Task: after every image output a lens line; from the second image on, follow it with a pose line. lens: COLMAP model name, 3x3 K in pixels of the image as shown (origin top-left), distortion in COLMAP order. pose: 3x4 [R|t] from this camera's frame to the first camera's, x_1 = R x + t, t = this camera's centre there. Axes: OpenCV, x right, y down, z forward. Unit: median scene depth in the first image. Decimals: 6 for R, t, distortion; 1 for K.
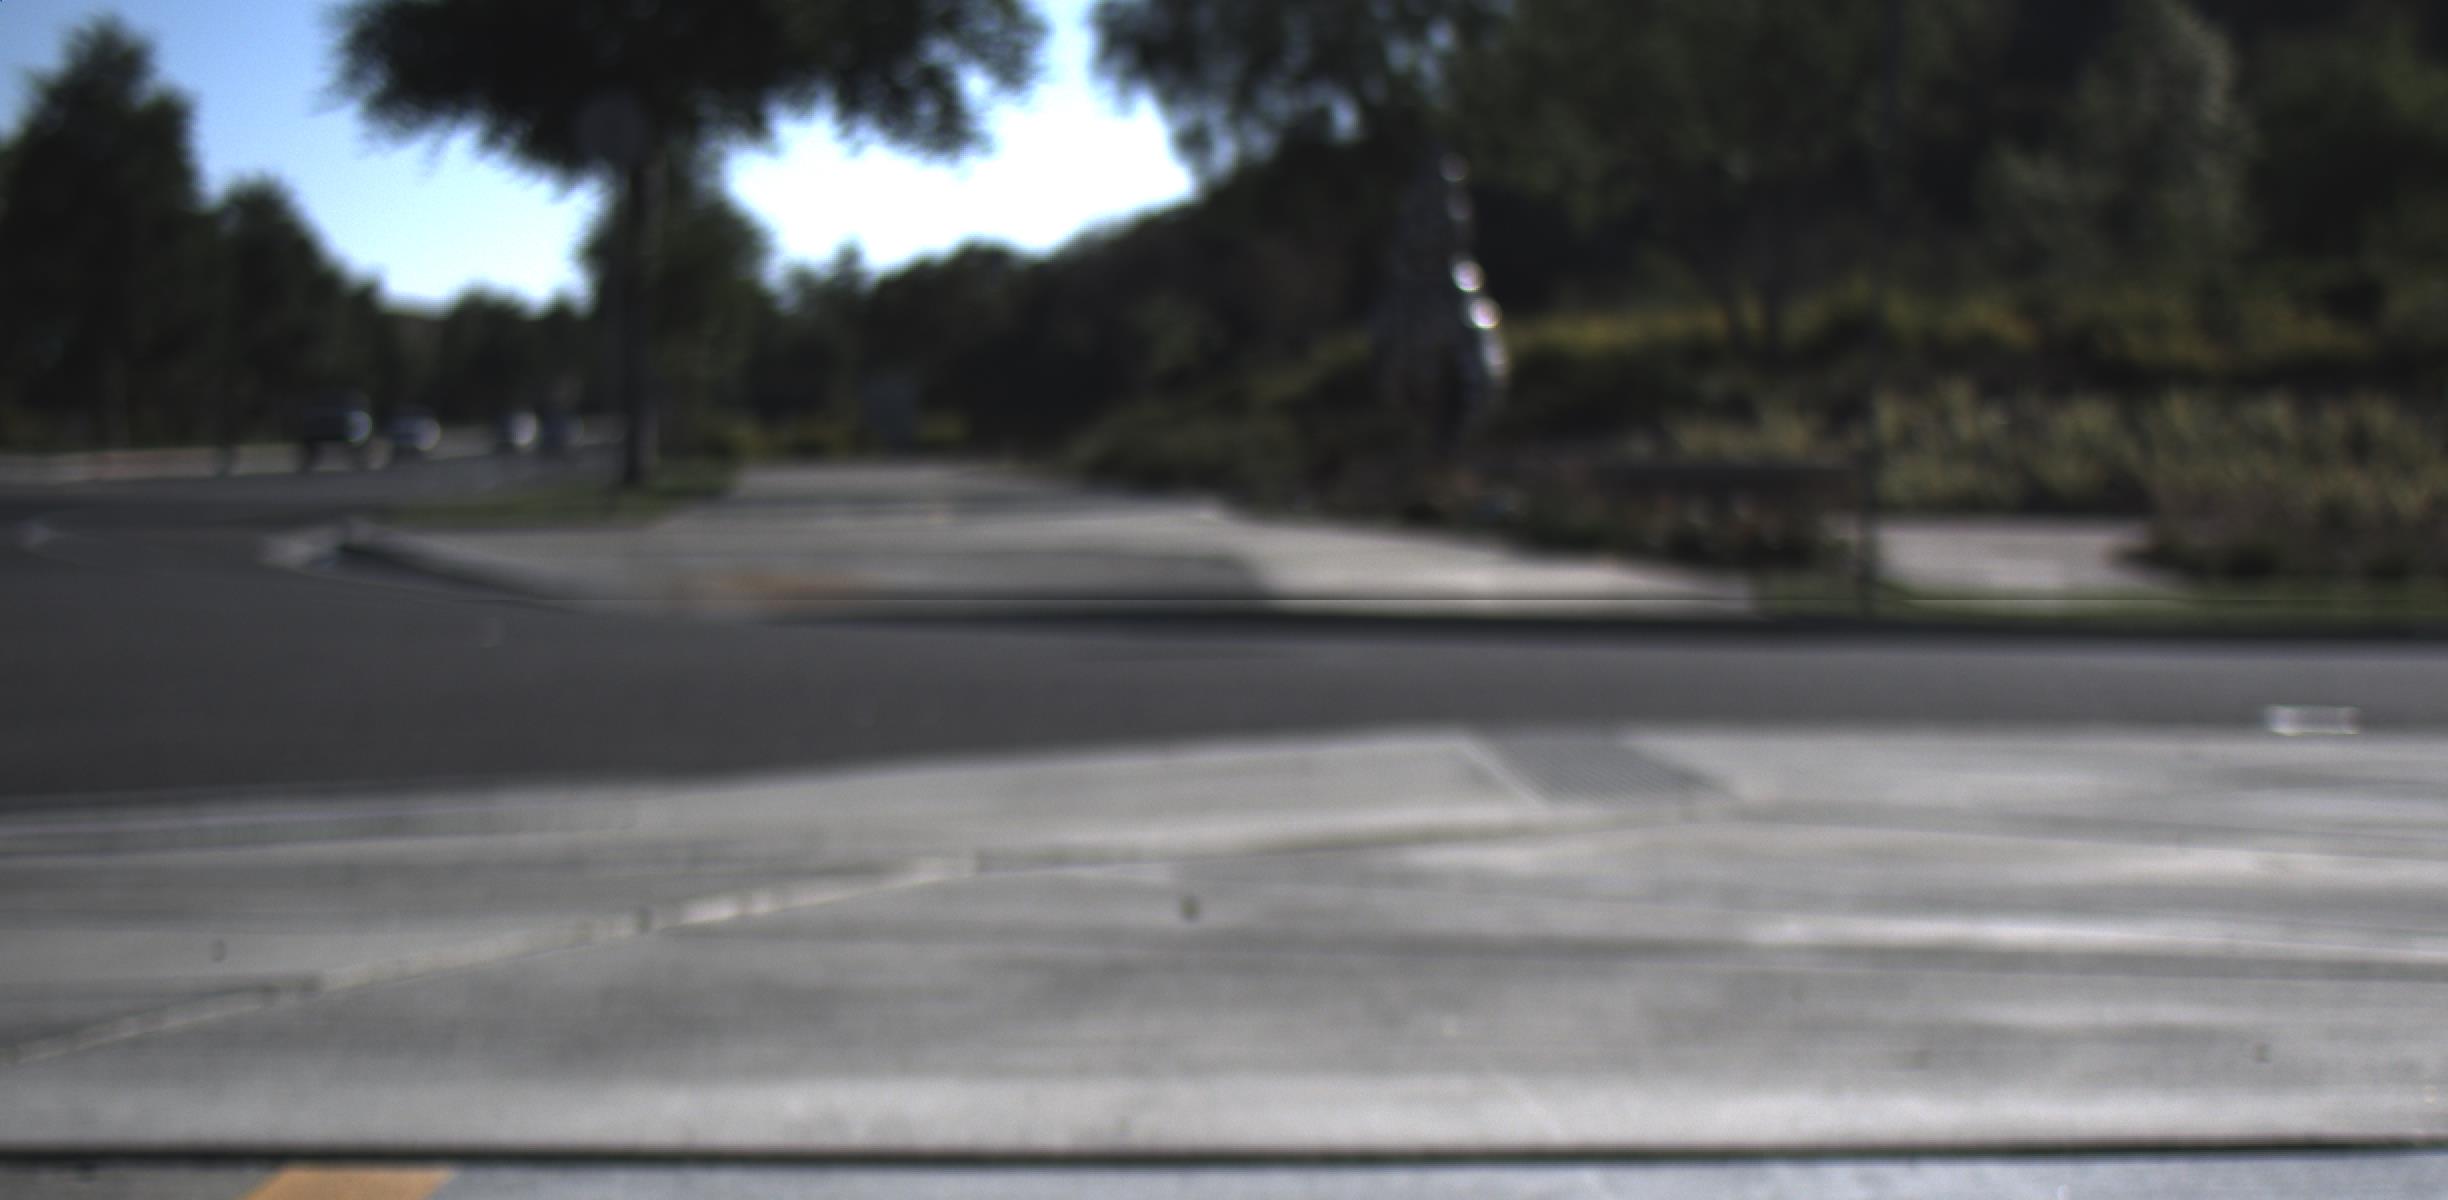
lens RADIAL K [[4867.4, 0, 1224.0], [0, 4867.4, 600.0], [0, 0, 1]] dist [-0.041874, 0.490473]
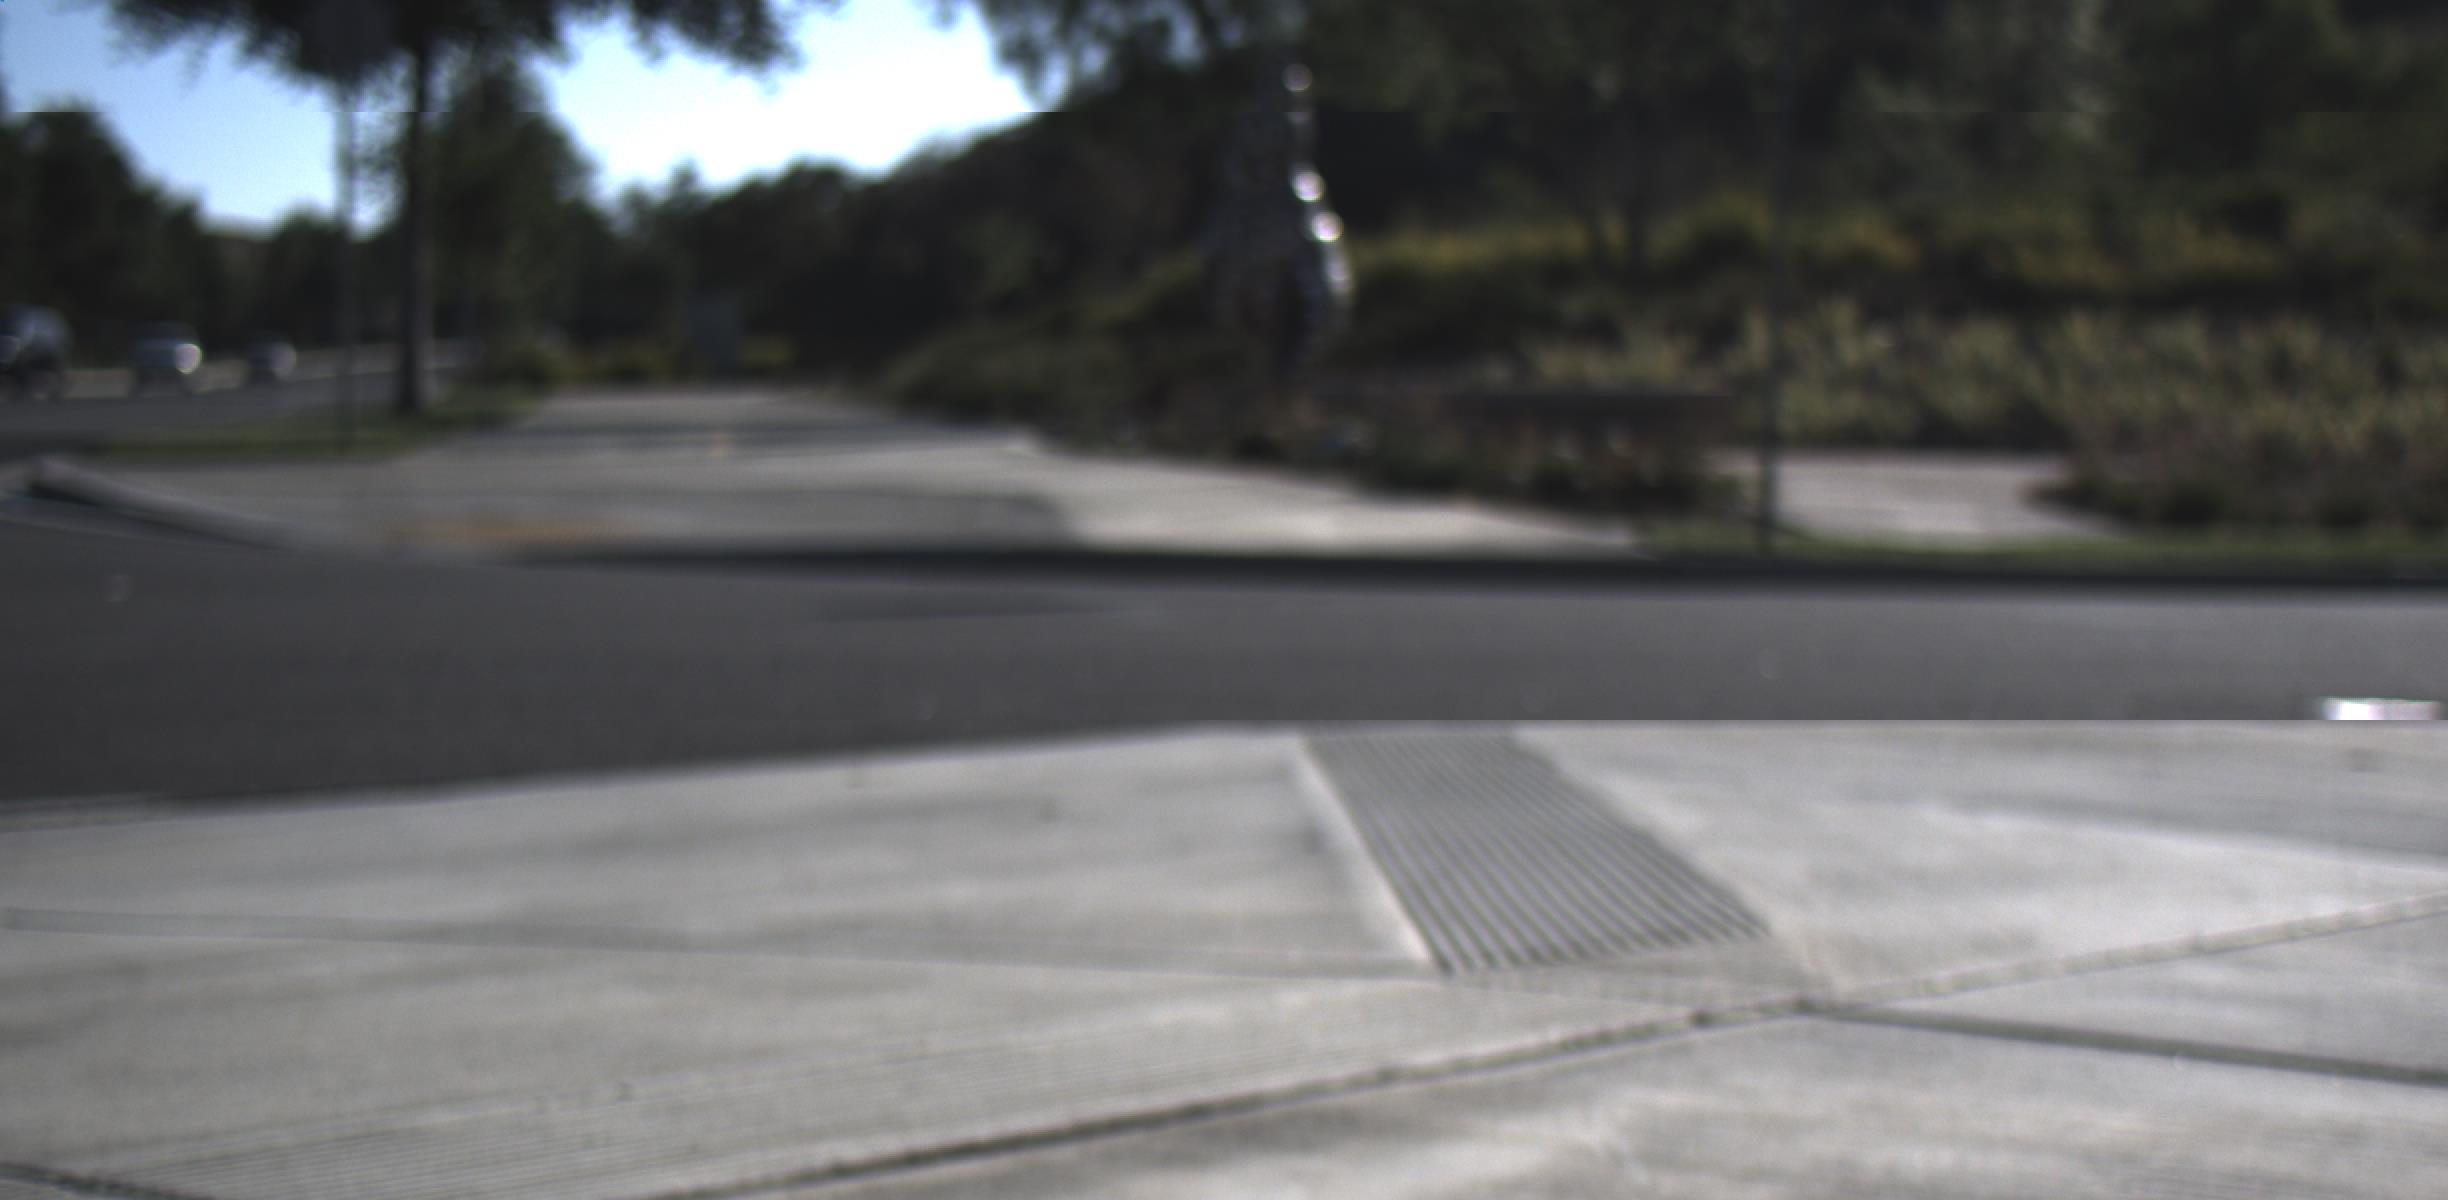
lens RADIAL K [[4867.4, 0, 1224.0], [0, 4867.4, 600.0], [0, 0, 1]] dist [-0.041874, 0.490473]
pose [[0.999496, -0.000873, 0.031747, 0.004315], [0.000384, 0.999881, 0.015416, -0.002431], [-0.031757, -0.015396, 0.999377, 0.072835]]
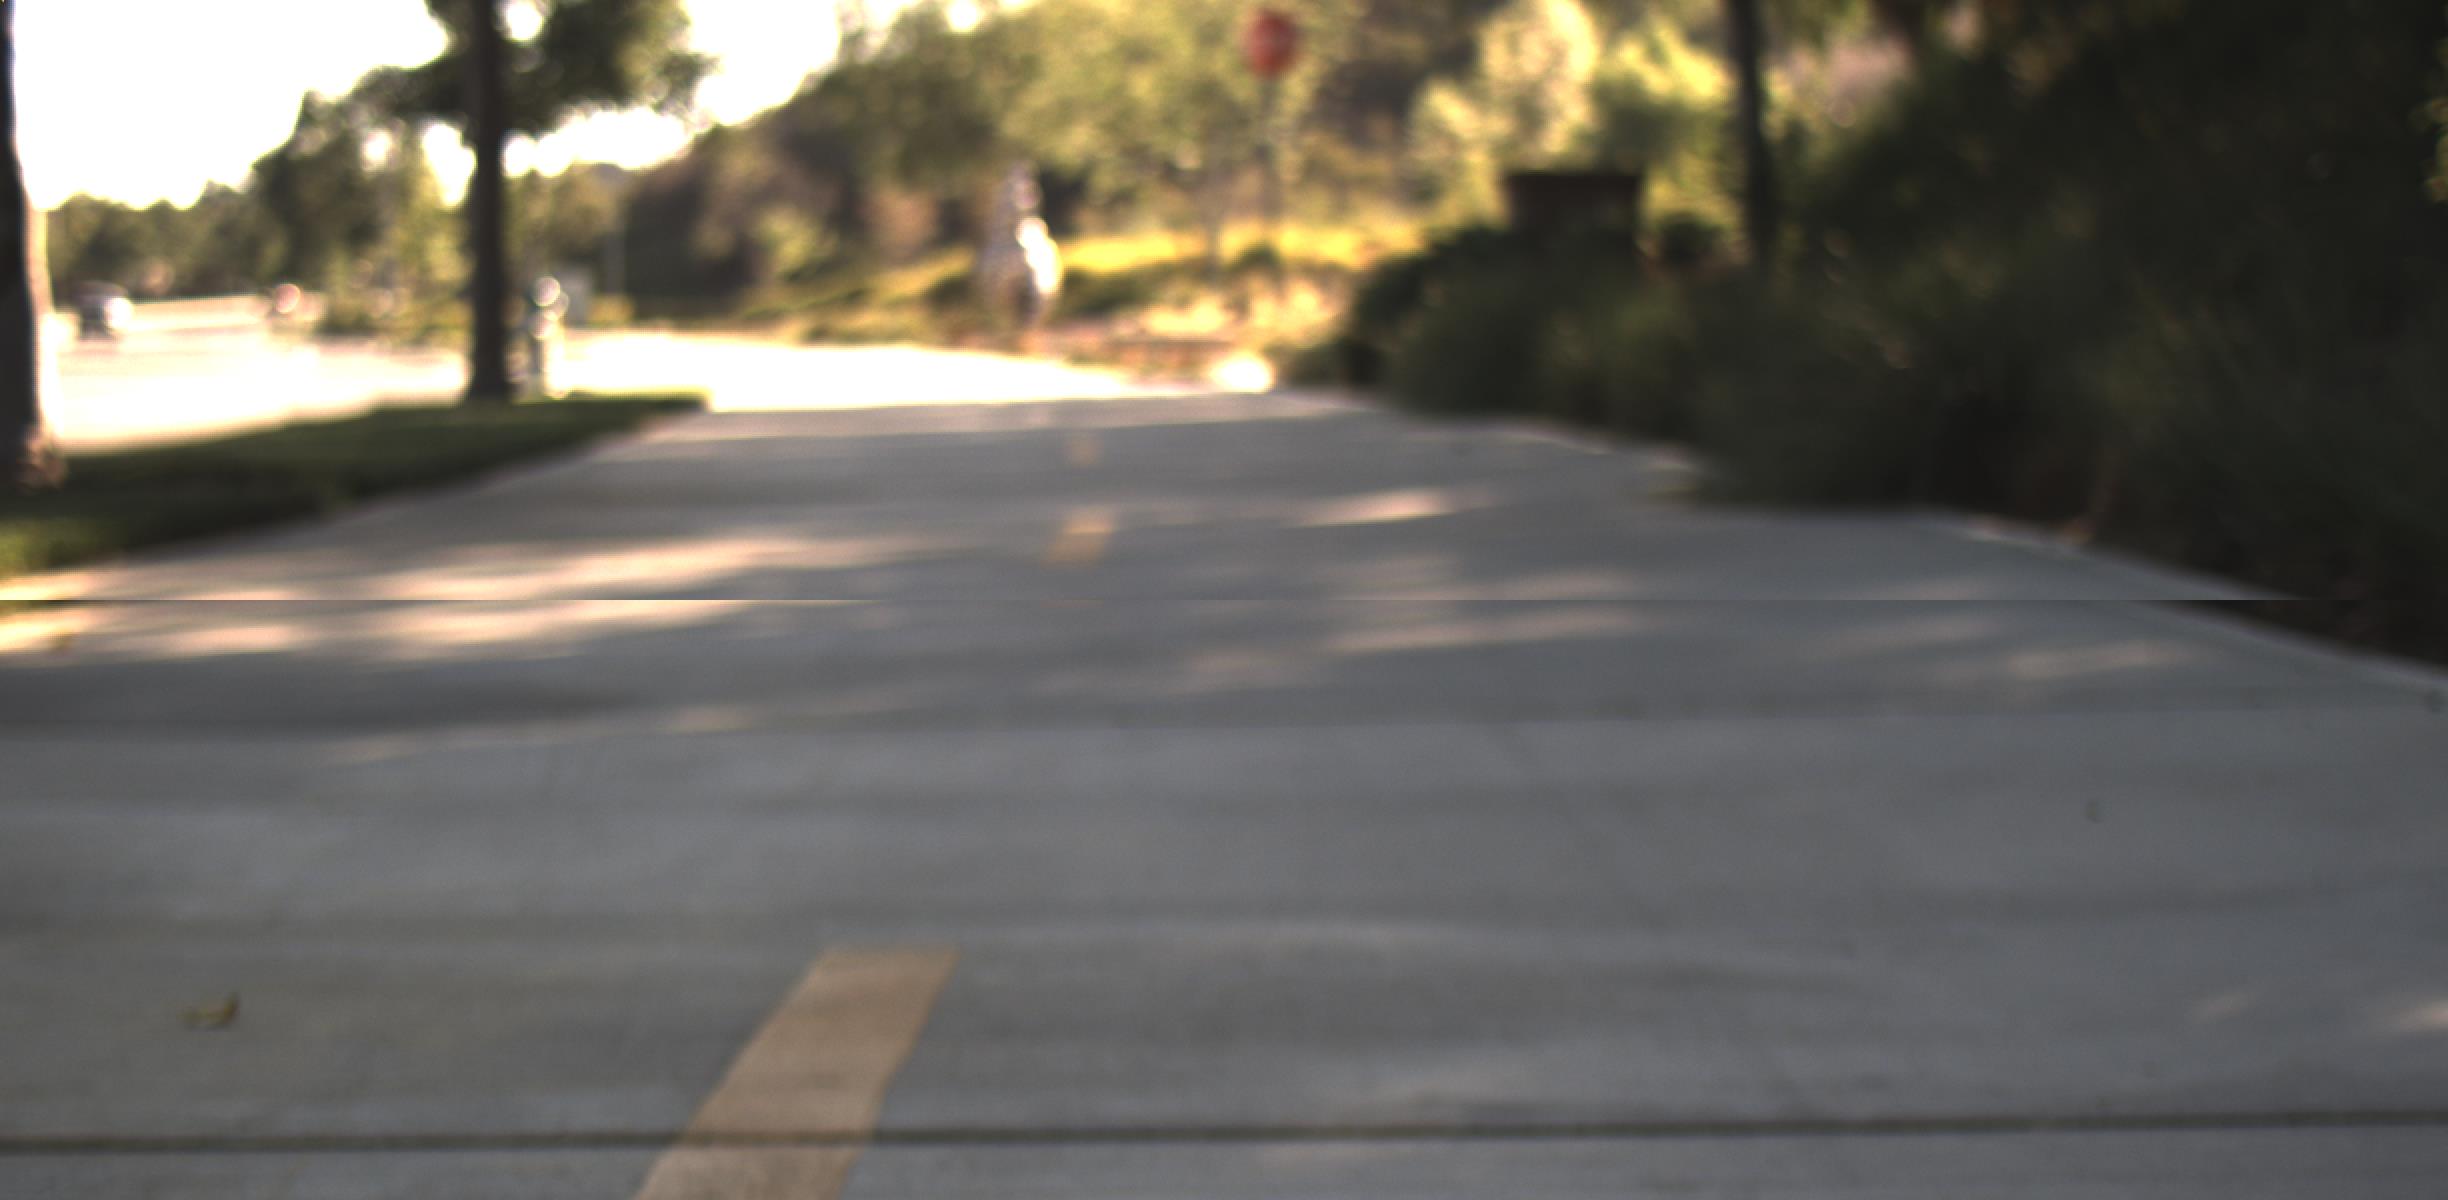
lens RADIAL K [[4867.4, 0, 1224.0], [0, 4867.4, 600.0], [0, 0, 1]] dist [-0.041874, 0.490473]
pose [[0.995167, -0.007705, 0.097890, -0.049012], [0.005305, 0.999680, 0.024751, 0.022828], [-0.098050, -0.024112, 0.994889, -0.703157]]
